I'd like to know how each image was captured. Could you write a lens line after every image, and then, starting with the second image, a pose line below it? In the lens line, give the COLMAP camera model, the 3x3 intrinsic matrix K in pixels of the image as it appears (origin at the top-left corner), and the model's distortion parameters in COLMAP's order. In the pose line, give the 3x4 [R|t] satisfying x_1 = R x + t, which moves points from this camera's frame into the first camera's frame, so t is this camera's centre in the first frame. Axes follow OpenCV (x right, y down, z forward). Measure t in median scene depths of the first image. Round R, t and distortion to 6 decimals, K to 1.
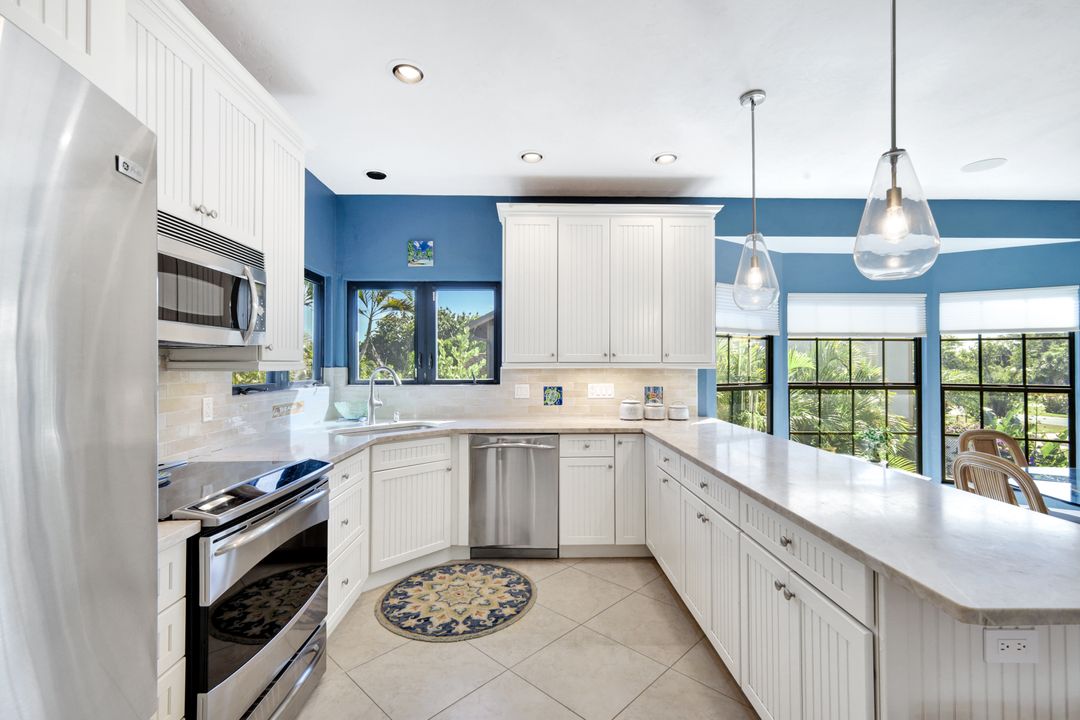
lens RADIAL K [[475.4, 0, 539.7], [0, 475.4, 361.0], [0, 0, 1]] dist [0.010392, -0.001384]
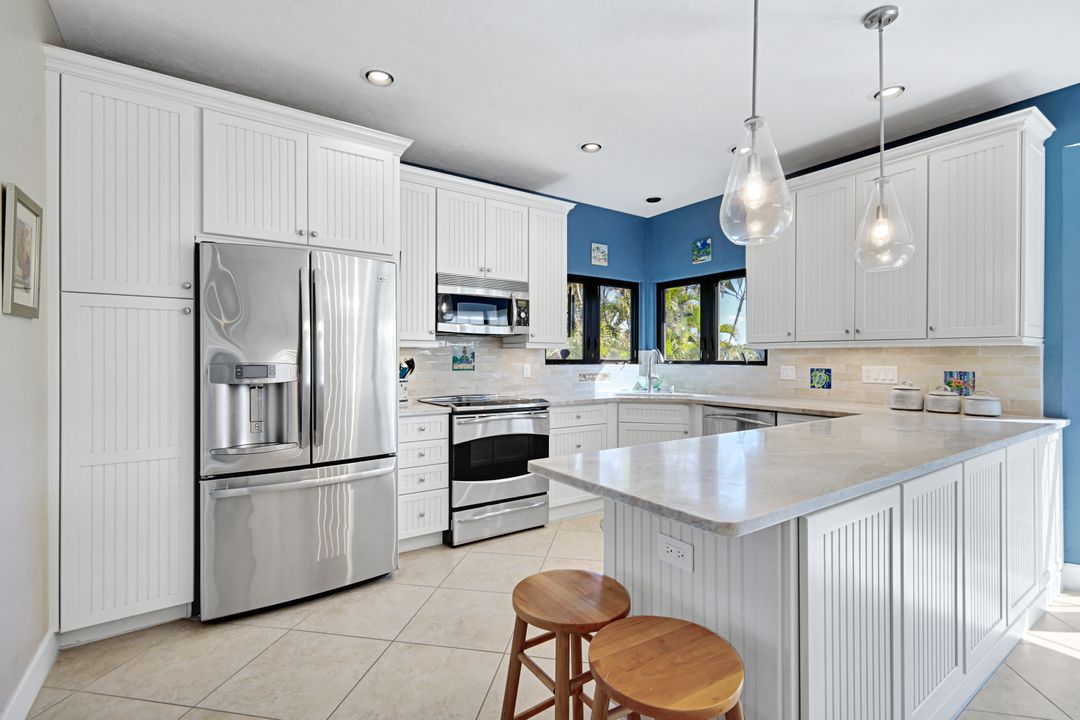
lens RADIAL K [[482.0, 0, 534.4], [0, 482.0, 356.7], [0, 0, 1]] dist [-0.000282, -0.000229]
pose [[0.543780, 0.000088, -0.839228, 0.523670], [0.004522, 0.999985, 0.003035, 0.025940], [0.839216, -0.005446, 0.543771, 0.016133]]
